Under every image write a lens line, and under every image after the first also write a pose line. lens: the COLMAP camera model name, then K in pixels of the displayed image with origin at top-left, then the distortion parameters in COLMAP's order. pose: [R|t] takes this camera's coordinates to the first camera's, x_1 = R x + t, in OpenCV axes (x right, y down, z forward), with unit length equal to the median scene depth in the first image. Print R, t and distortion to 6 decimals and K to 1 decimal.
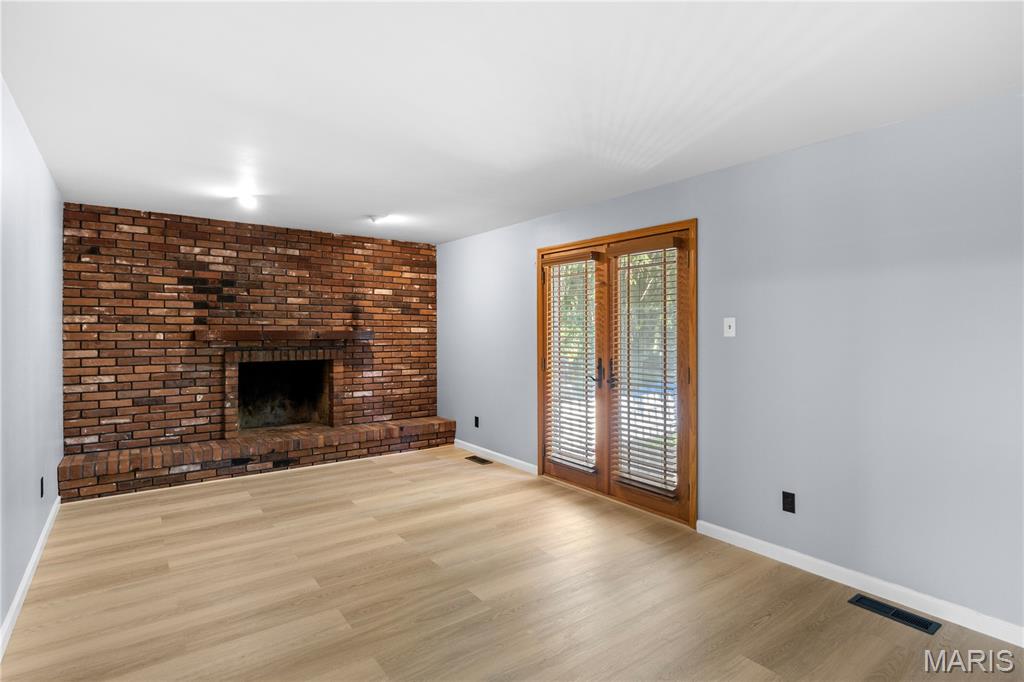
lens RADIAL K [[507.0, 0, 512.0], [0, 507.0, 341.0], [0, 0, 1]] dist [0.017714, 0.000326]
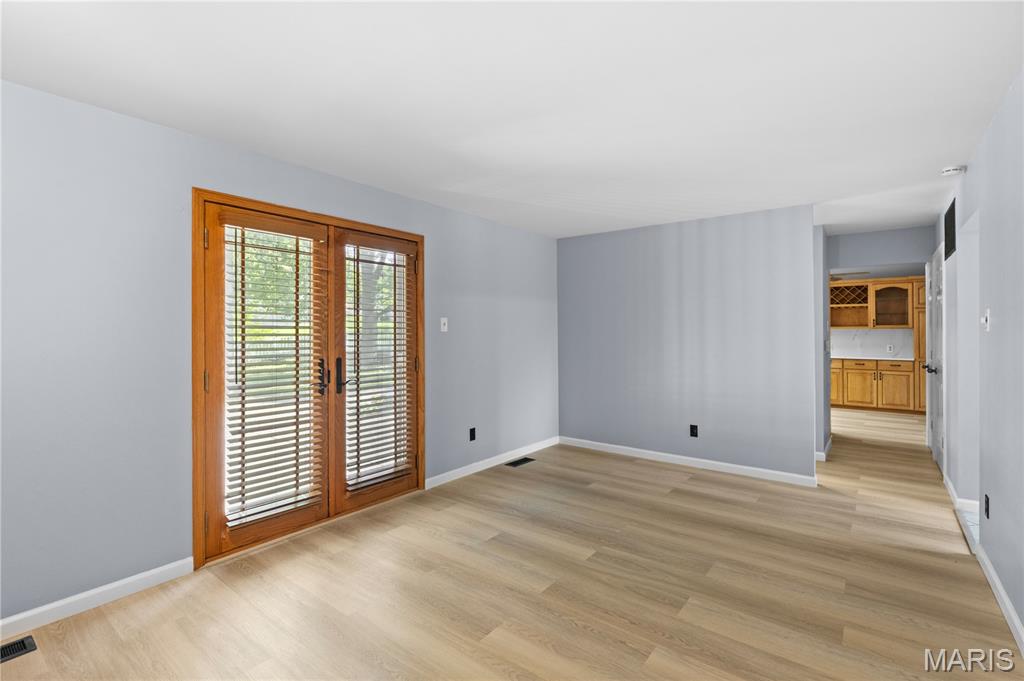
lens RADIAL K [[475.0, 0, 510.3], [0, 475.0, 336.1], [0, 0, 1]] dist [-0.003373, -0.000650]
pose [[-0.262728, -0.007700, 0.964839, -0.807282], [0.022406, 0.999650, 0.014079, -0.009731], [-0.964610, 0.025317, -0.262463, 1.107657]]
